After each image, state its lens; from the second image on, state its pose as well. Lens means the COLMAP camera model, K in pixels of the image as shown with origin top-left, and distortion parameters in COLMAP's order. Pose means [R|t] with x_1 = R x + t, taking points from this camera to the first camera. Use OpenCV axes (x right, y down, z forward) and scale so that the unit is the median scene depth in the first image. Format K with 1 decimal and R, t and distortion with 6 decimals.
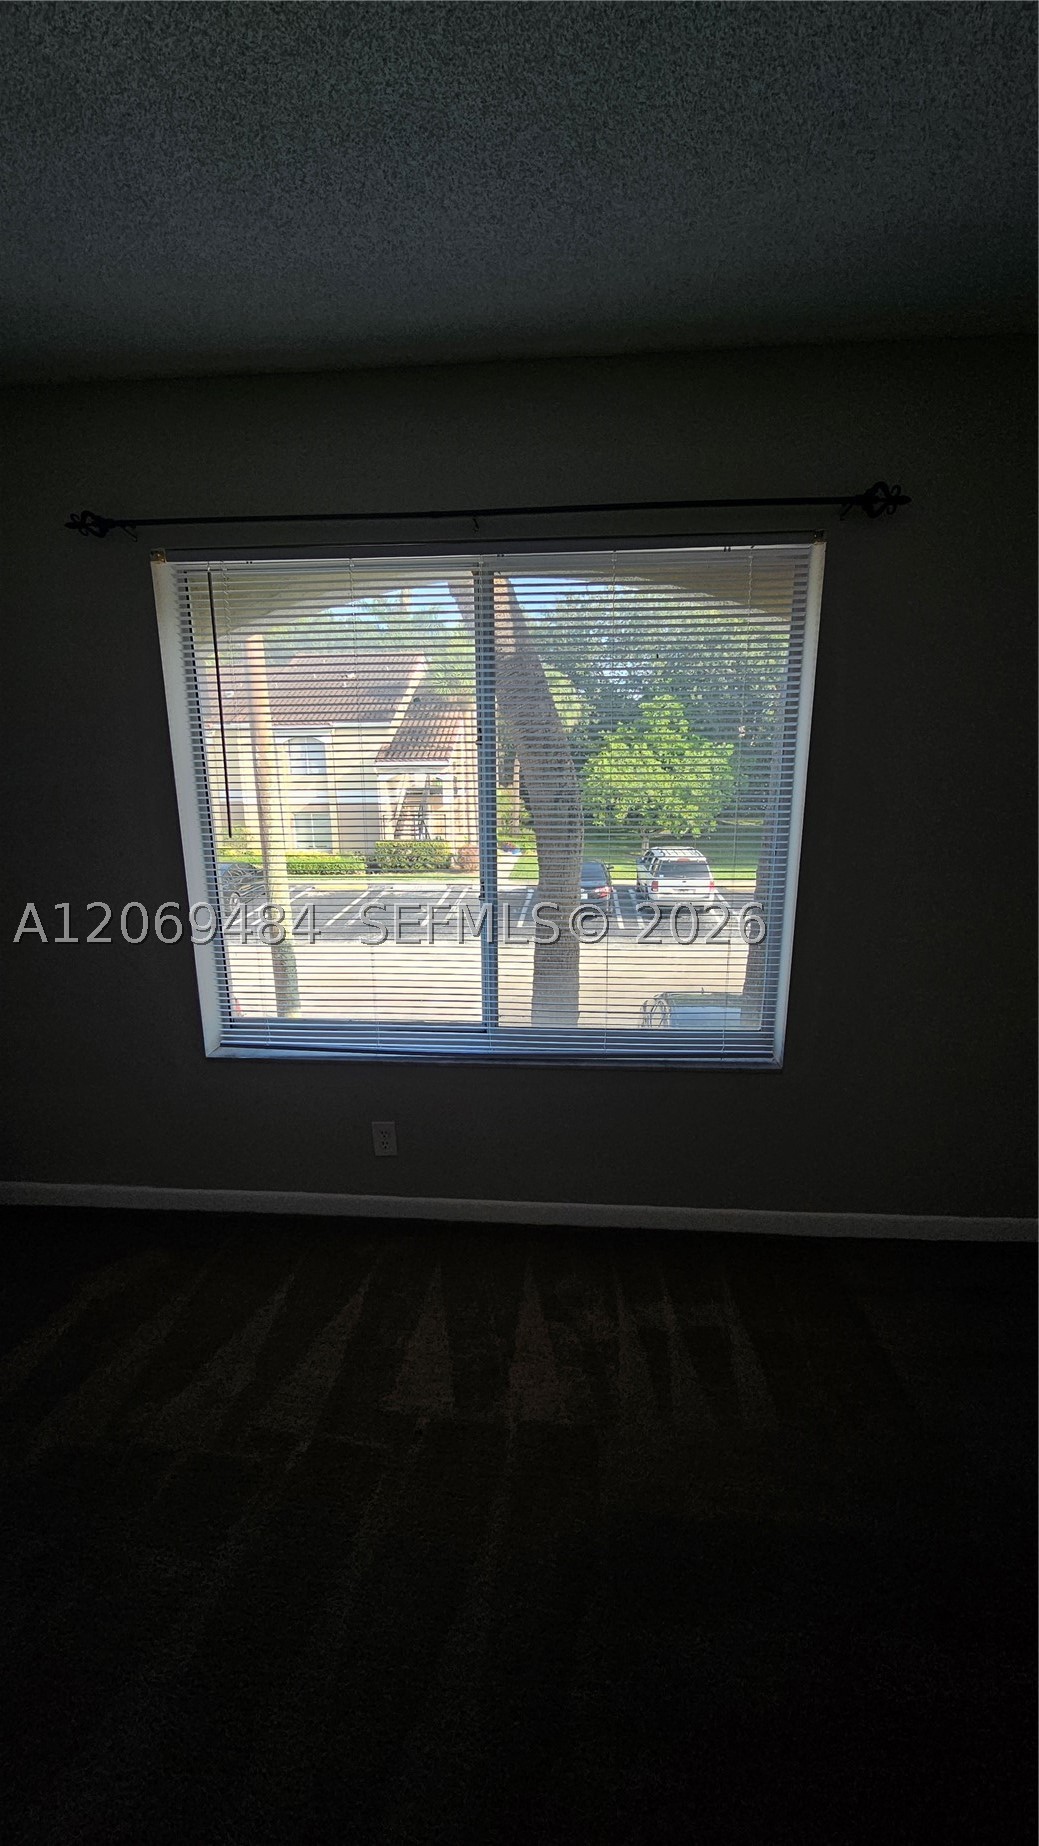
lens RADIAL K [[756.2, 0, 514.2], [0, 756.2, 931.7], [0, 0, 1]] dist [-0.000803, -0.000080]
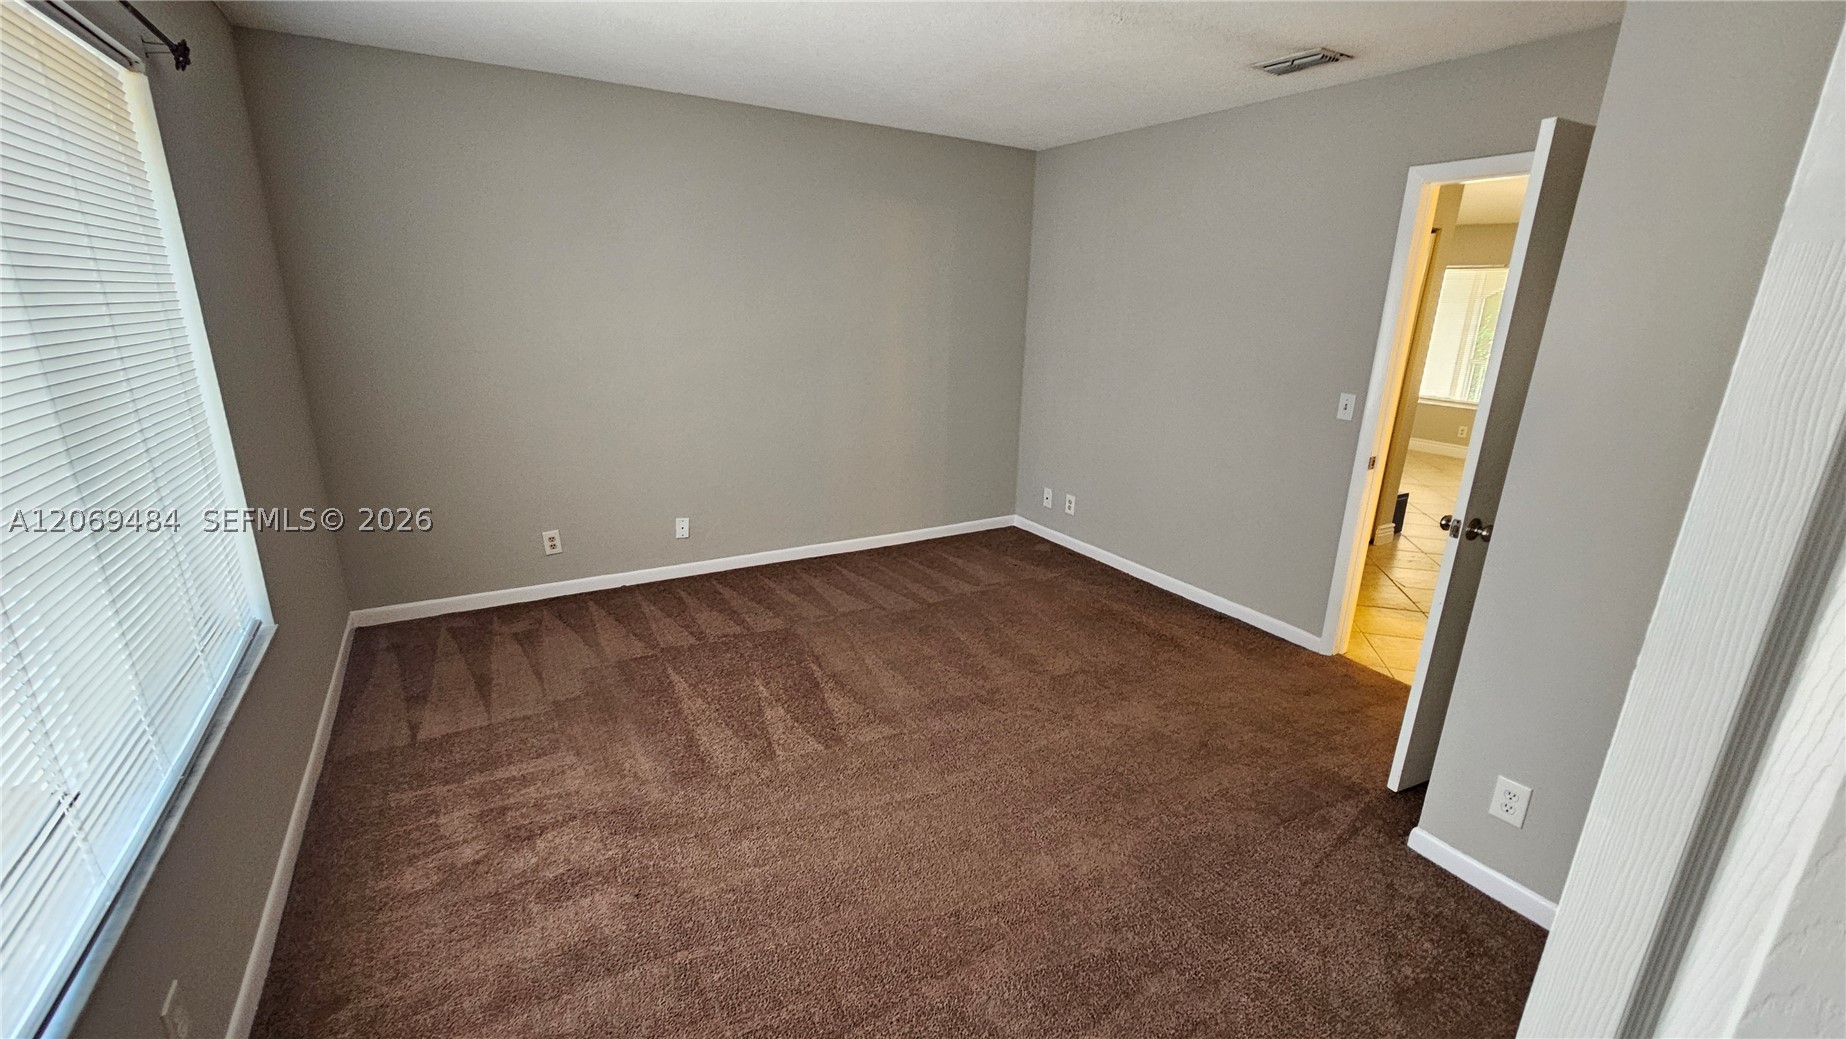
lens RADIAL K [[756.2, 0, 927.4], [0, 756.2, 523.2], [0, 0, 1]] dist [-0.000803, -0.000080]
pose [[-0.579207, -0.229098, 0.782326, -0.984451], [0.173103, 0.903243, 0.392667, -0.195745], [-0.796589, 0.362859, -0.483507, 0.851609]]
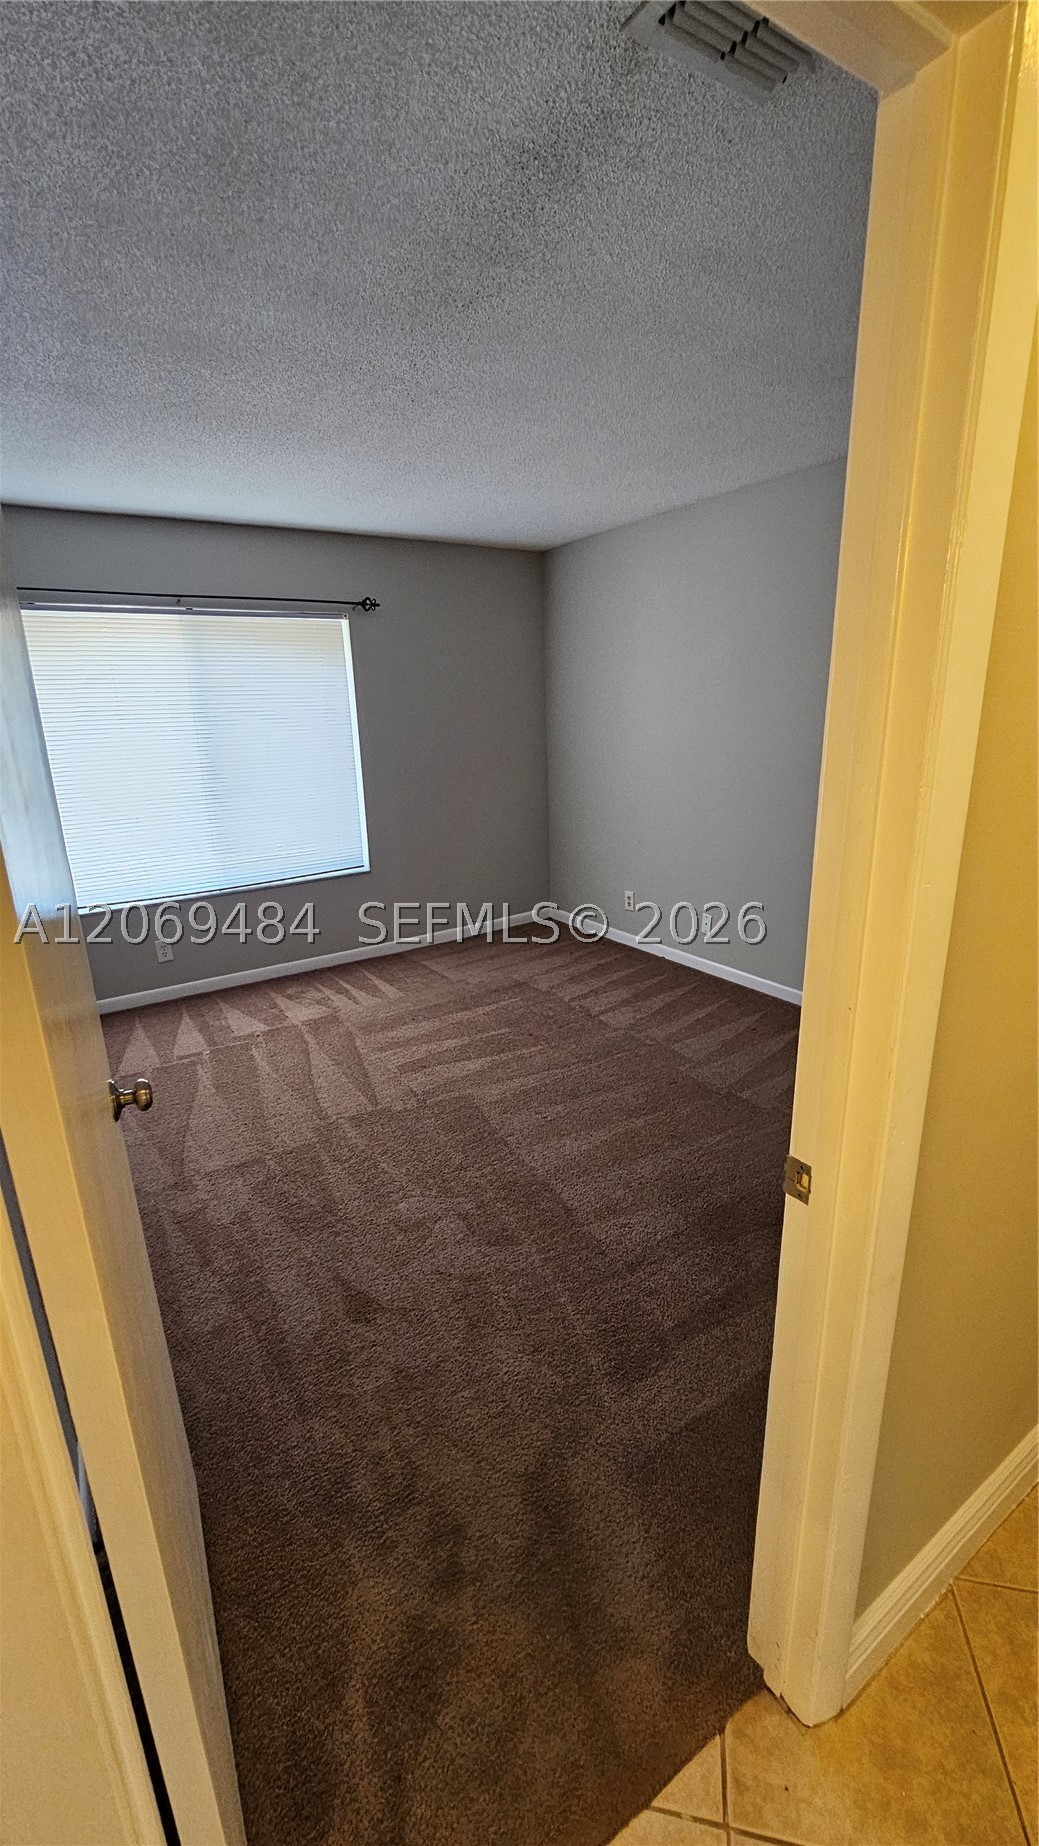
lens RADIAL K [[756.2, 0, 514.2], [0, 756.2, 931.7], [0, 0, 1]] dist [-0.000803, -0.000080]
pose [[0.794119, -0.188753, 0.577709, -0.627754], [0.169351, 0.981625, 0.087933, 0.259043], [-0.583692, 0.028006, 0.811492, -1.015806]]
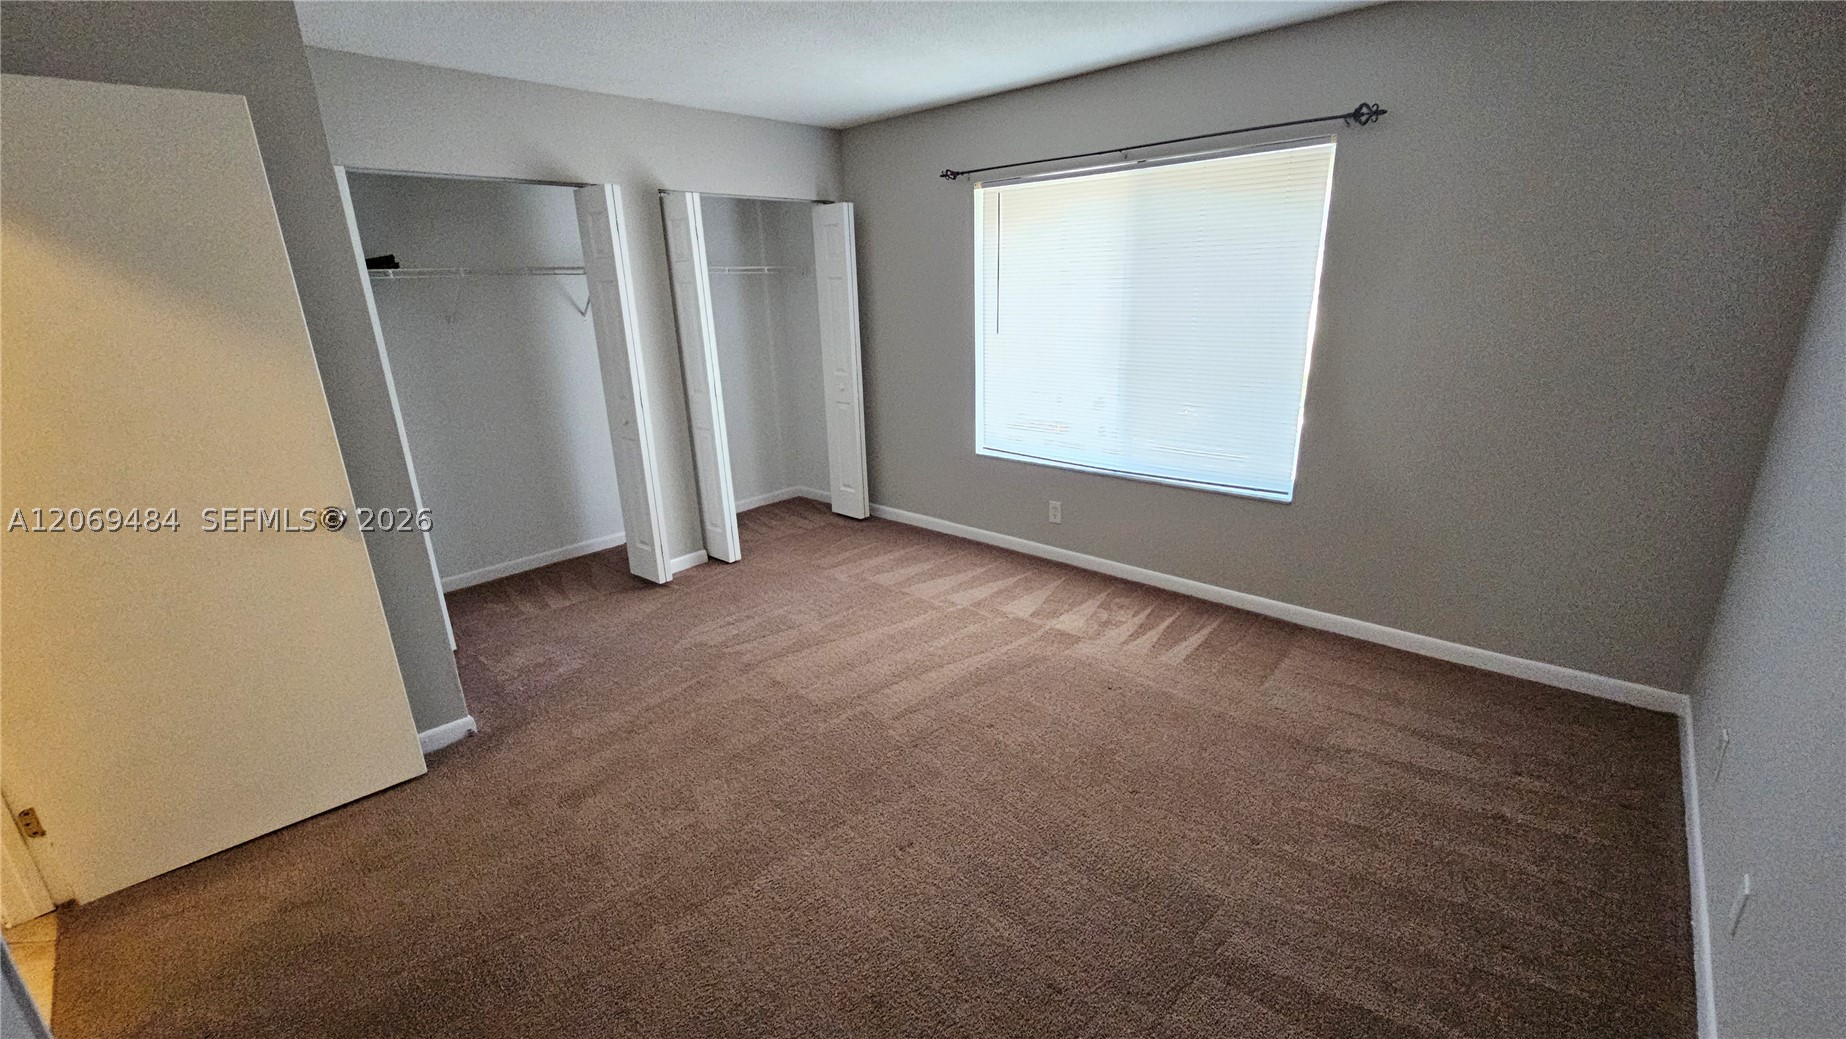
lens RADIAL K [[759.6, 0, 935.5], [0, 759.6, 526.8], [0, 0, 1]] dist [0.001242, -0.006121]
pose [[0.792165, 0.175313, -0.584585, 0.769294], [-0.131099, 0.984375, 0.117557, 0.163342], [0.596060, -0.016486, 0.802771, -0.688834]]
